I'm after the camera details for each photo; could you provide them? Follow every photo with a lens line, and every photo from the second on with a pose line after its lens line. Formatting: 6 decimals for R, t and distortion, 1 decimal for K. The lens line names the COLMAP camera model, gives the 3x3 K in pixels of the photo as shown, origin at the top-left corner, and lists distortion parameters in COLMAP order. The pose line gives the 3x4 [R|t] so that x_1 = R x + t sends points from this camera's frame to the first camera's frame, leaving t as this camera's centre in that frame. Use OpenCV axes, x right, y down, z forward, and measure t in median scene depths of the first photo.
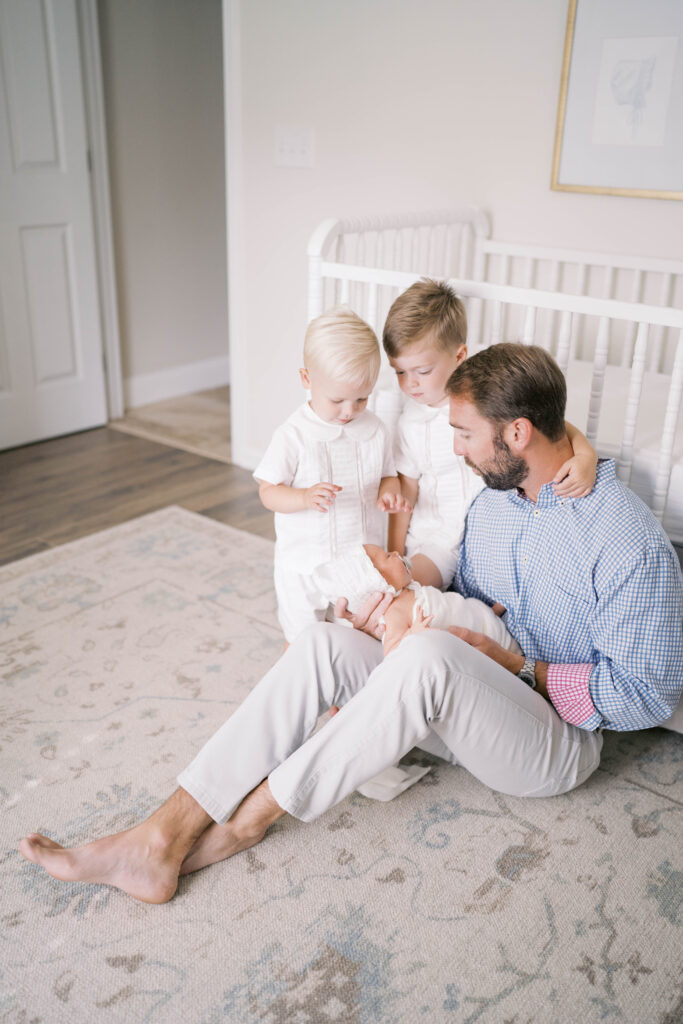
lens RADIAL K [[947.5, 0, 337.2], [0, 947.5, 529.9], [0, 0, 1]] dist [-0.024677, 0.000000]
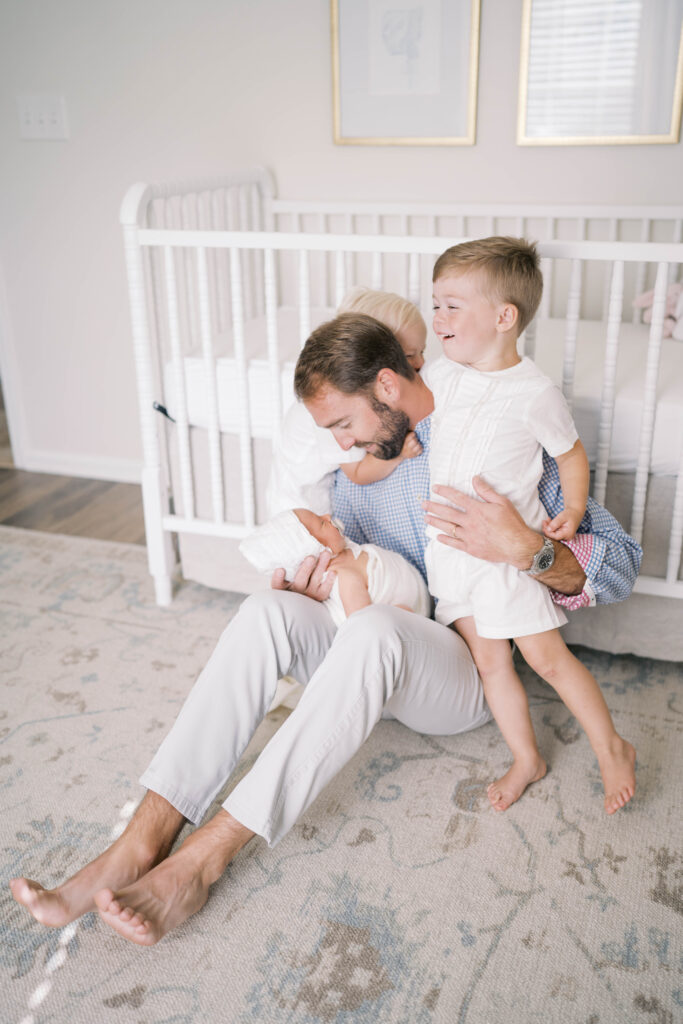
lens RADIAL K [[947.5, 0, 324.6], [0, 947.5, 540.2], [0, 0, 1]] dist [-0.024677, 0.000000]
pose [[0.945308, -0.165673, 0.280973, -0.192329], [0.158553, 0.986180, 0.048056, 0.006215], [-0.285051, -0.000879, 0.958512, 0.060343]]
